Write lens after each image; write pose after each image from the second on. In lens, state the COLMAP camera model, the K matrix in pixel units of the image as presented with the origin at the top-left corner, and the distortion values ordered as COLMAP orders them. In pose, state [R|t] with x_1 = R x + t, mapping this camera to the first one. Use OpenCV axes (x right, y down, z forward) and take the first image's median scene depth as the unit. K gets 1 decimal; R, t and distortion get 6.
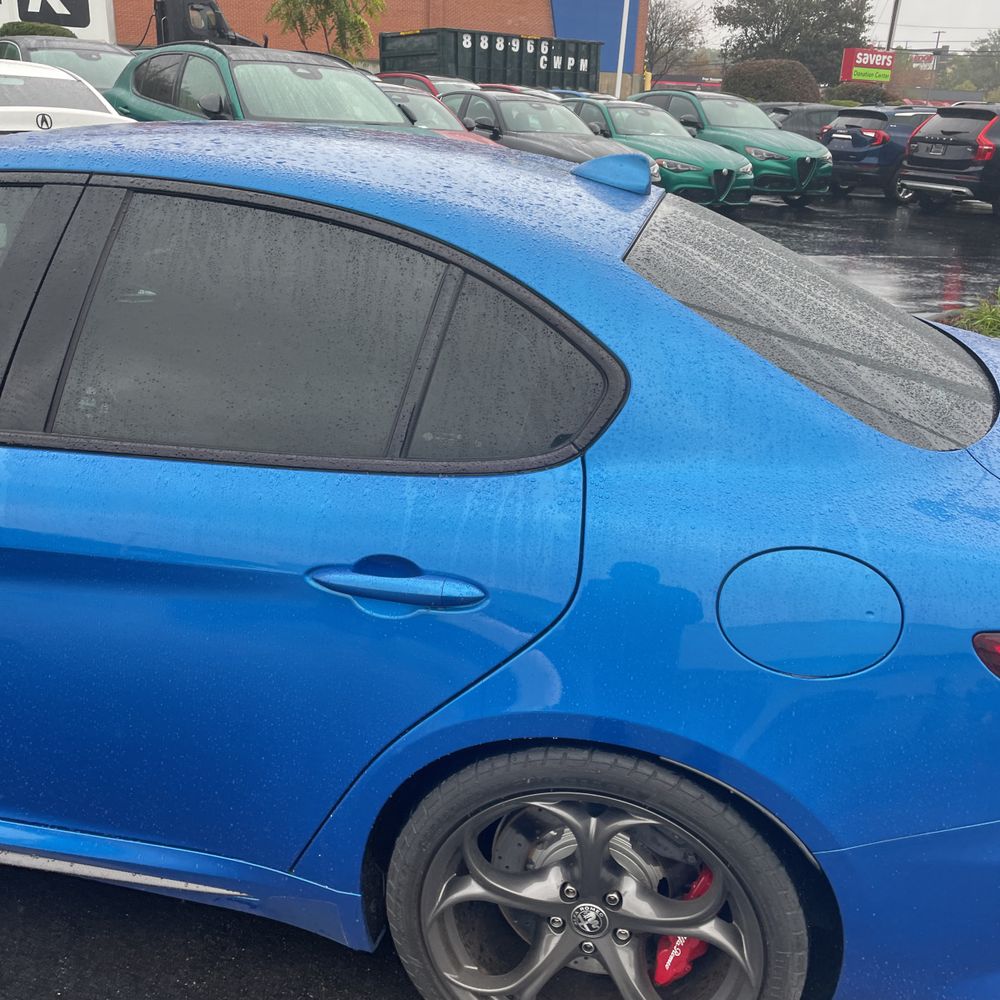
lens RADIAL K [[1013.3, 0, 491.2], [0, 1013.3, 499.1], [0, 0, 1]] dist [0.033234, 0.000000]
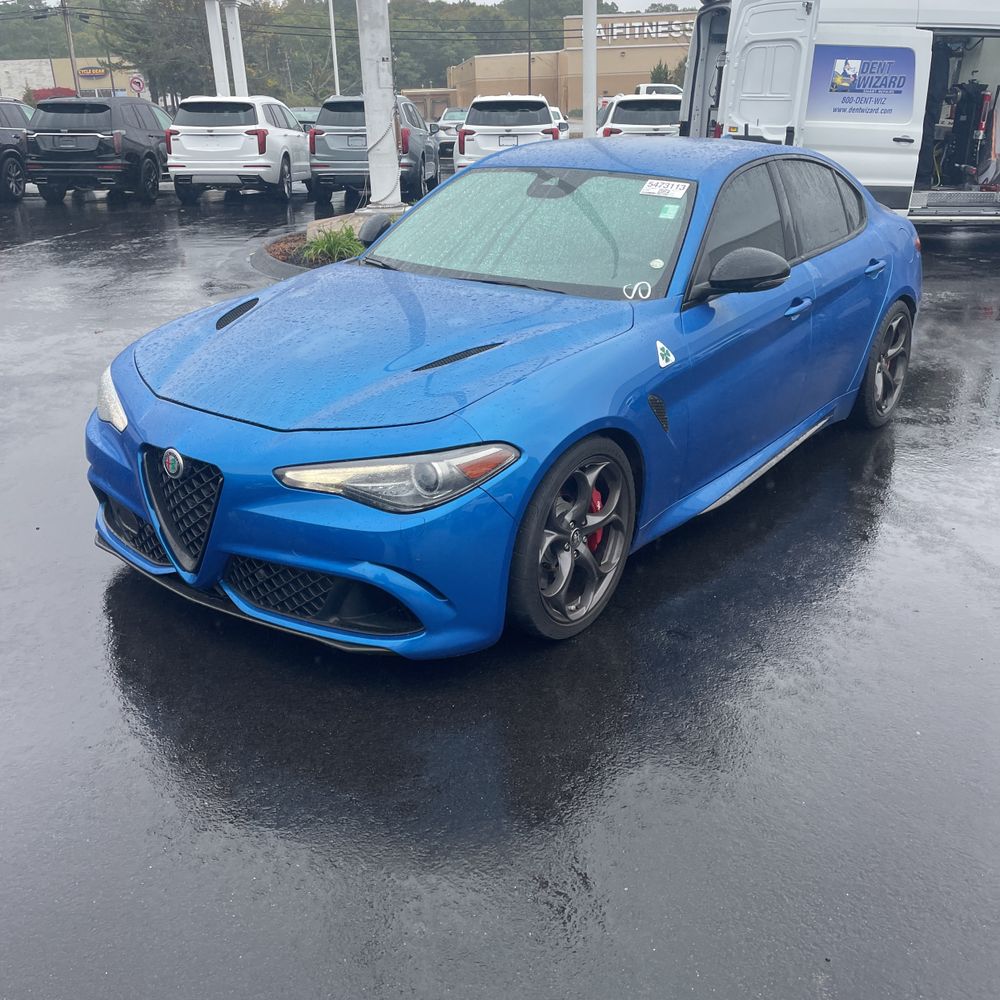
lens RADIAL K [[1013.3, 0, 502.7], [0, 1013.3, 508.0], [0, 0, 1]] dist [0.033234, 0.000000]
pose [[0.402662, -0.384636, 0.830614, -0.328607], [0.362265, 0.900302, 0.241289, -0.040524], [-0.840611, 0.203745, 0.501857, 0.048431]]
